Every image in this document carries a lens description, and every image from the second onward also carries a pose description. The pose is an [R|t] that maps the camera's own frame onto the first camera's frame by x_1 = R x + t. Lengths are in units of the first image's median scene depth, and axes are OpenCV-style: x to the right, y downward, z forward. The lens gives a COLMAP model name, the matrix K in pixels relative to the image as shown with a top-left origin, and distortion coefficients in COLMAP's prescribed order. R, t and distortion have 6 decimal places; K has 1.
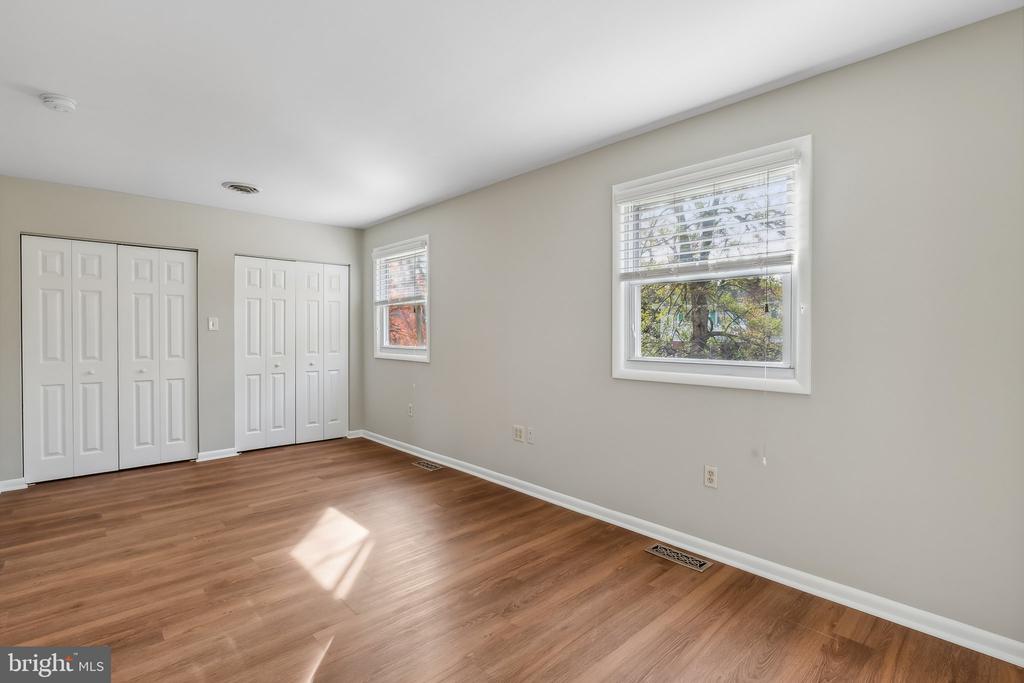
lens RADIAL K [[490.7, 0, 510.0], [0, 490.7, 327.9], [0, 0, 1]] dist [0.002490, -0.000290]
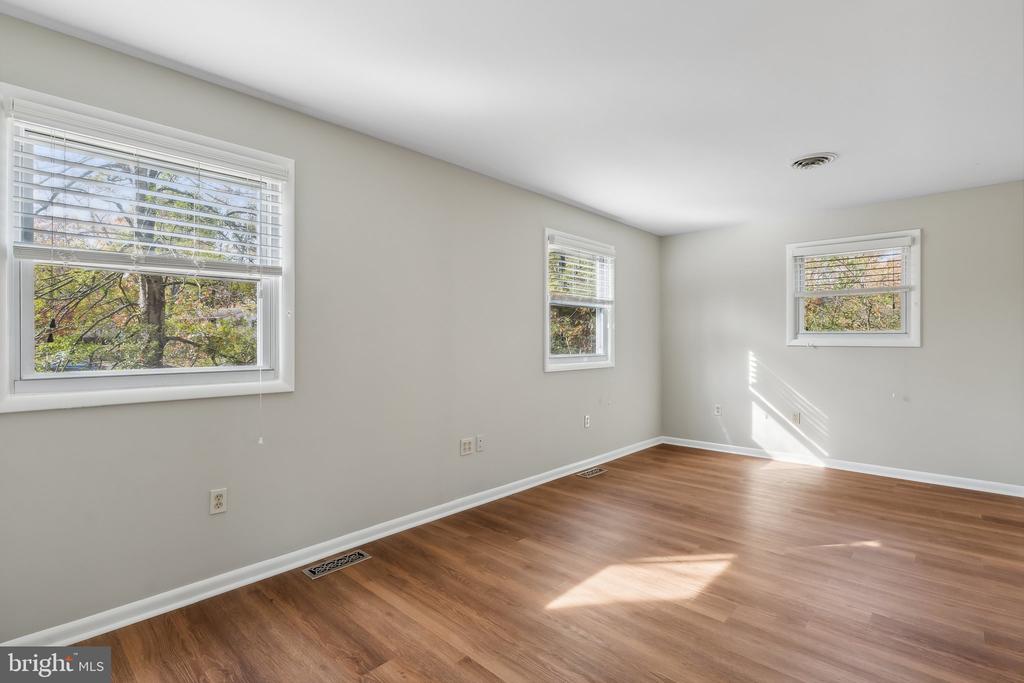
lens RADIAL K [[490.7, 0, 510.0], [0, 490.7, 327.9], [0, 0, 1]] dist [0.002490, -0.000290]
pose [[-0.088877, 0.019093, 0.995860, -0.960773], [-0.014697, 0.999682, -0.020478, 0.009797], [-0.995934, -0.016456, -0.088568, 1.055192]]
